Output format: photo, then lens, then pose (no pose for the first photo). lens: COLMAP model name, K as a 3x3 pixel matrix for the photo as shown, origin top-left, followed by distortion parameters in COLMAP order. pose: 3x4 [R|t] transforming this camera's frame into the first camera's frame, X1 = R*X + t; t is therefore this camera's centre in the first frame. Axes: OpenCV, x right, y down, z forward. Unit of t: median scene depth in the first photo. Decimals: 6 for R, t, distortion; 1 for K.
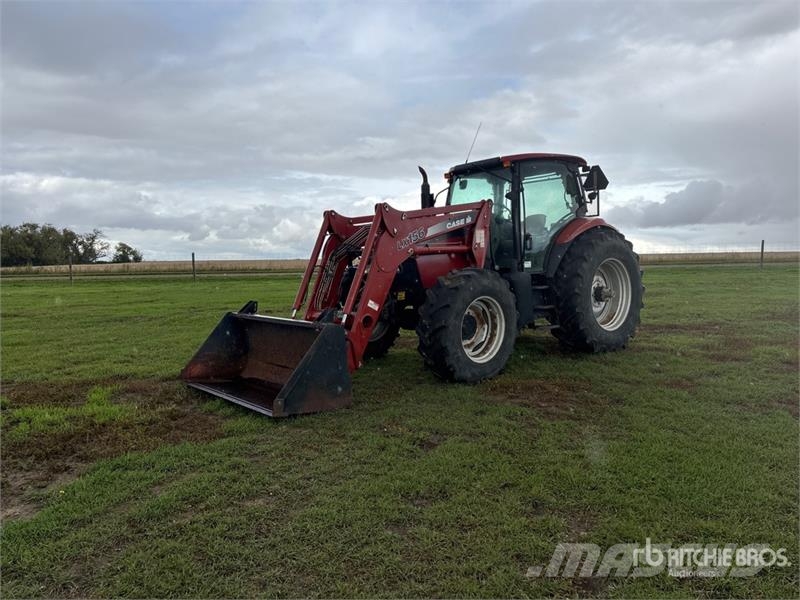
lens RADIAL K [[589.0, 0, 393.9], [0, 589.0, 297.7], [0, 0, 1]] dist [0.086281, -0.088296]
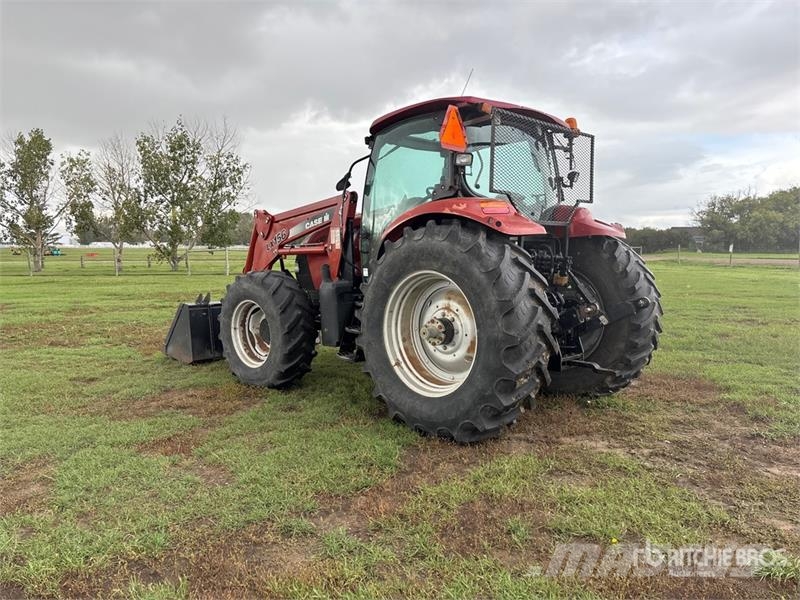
lens RADIAL K [[600.9, 0, 400.0], [0, 600.9, 300.0], [0, 0, 1]] dist [0.060024, -0.068427]
pose [[0.100580, 0.104431, -0.989433, 1.046607], [-0.063703, 0.993111, 0.098344, -0.104672], [0.992887, 0.053139, 0.106540, 1.016458]]
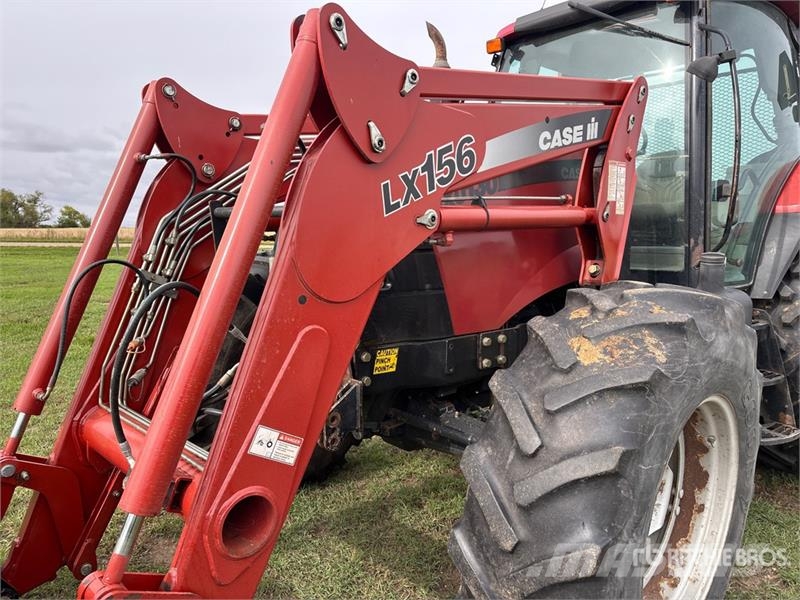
lens RADIAL K [[600.9, 0, 400.0], [0, 600.9, 300.0], [0, 0, 1]] dist [0.060024, -0.068427]
pose [[0.997732, 0.019675, 0.064369, -0.001917], [-0.022674, 0.998675, 0.046188, -0.049208], [-0.063375, -0.047542, 0.996857, 0.658734]]
